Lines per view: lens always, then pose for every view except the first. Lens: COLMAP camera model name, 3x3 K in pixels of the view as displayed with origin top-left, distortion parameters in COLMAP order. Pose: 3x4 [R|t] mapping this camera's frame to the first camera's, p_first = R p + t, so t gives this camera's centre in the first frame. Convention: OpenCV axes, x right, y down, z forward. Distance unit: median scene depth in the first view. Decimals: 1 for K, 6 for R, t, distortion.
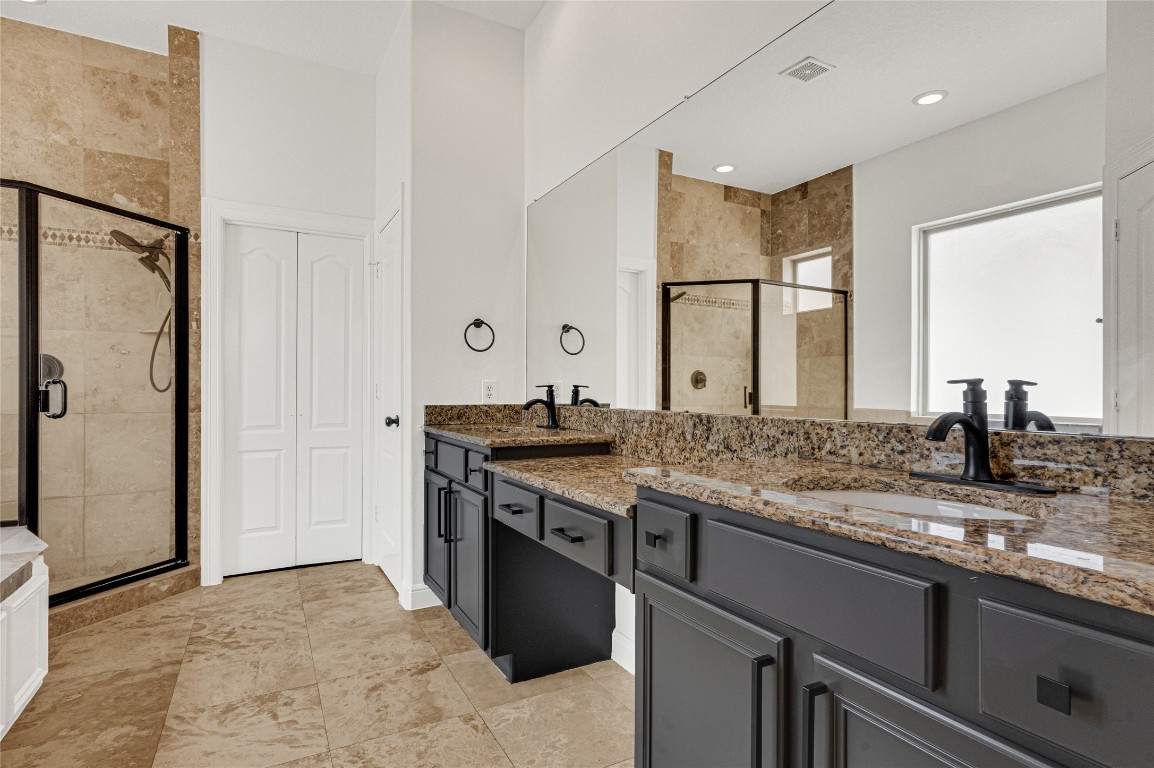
lens RADIAL K [[593.8, 0, 574.8], [0, 593.8, 386.9], [0, 0, 1]] dist [0.001706, 0.000102]
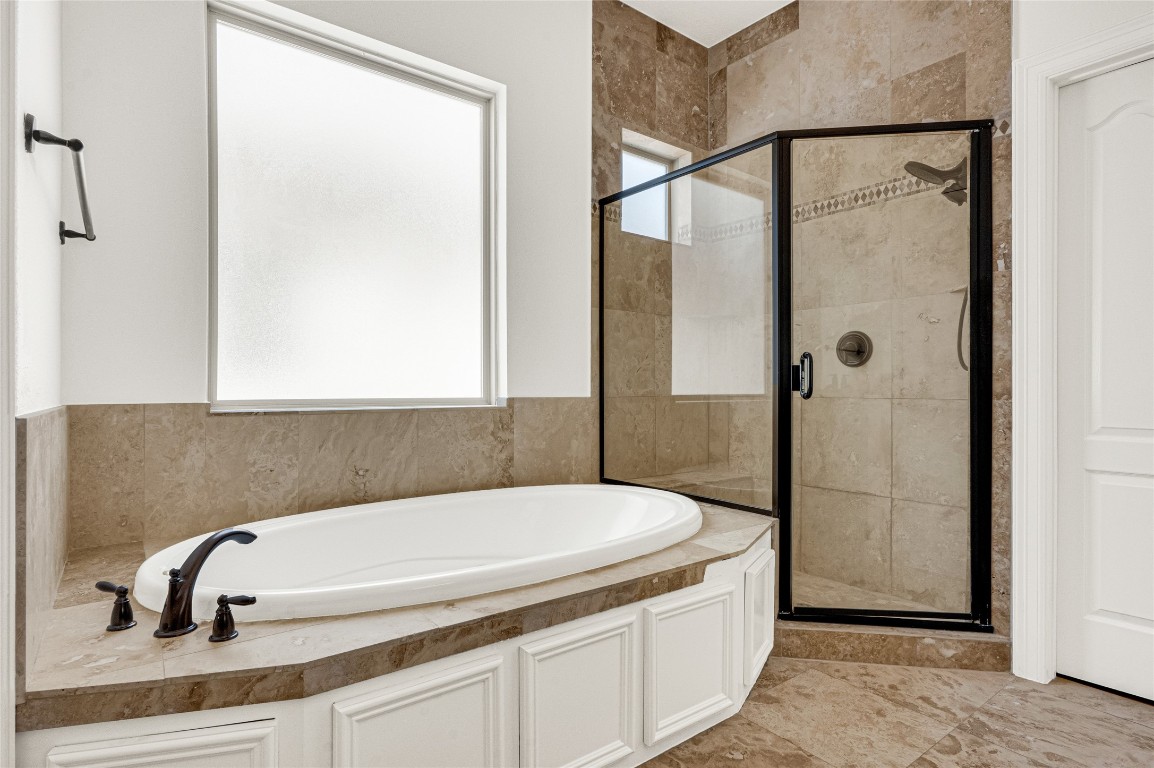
lens RADIAL K [[593.8, 0, 574.8], [0, 593.8, 386.9], [0, 0, 1]] dist [0.001706, 0.000102]
pose [[0.157755, -0.002076, -0.987476, -0.074622], [0.001191, 0.999997, -0.001912, 0.029963], [0.987478, -0.000874, 0.157757, 0.440078]]
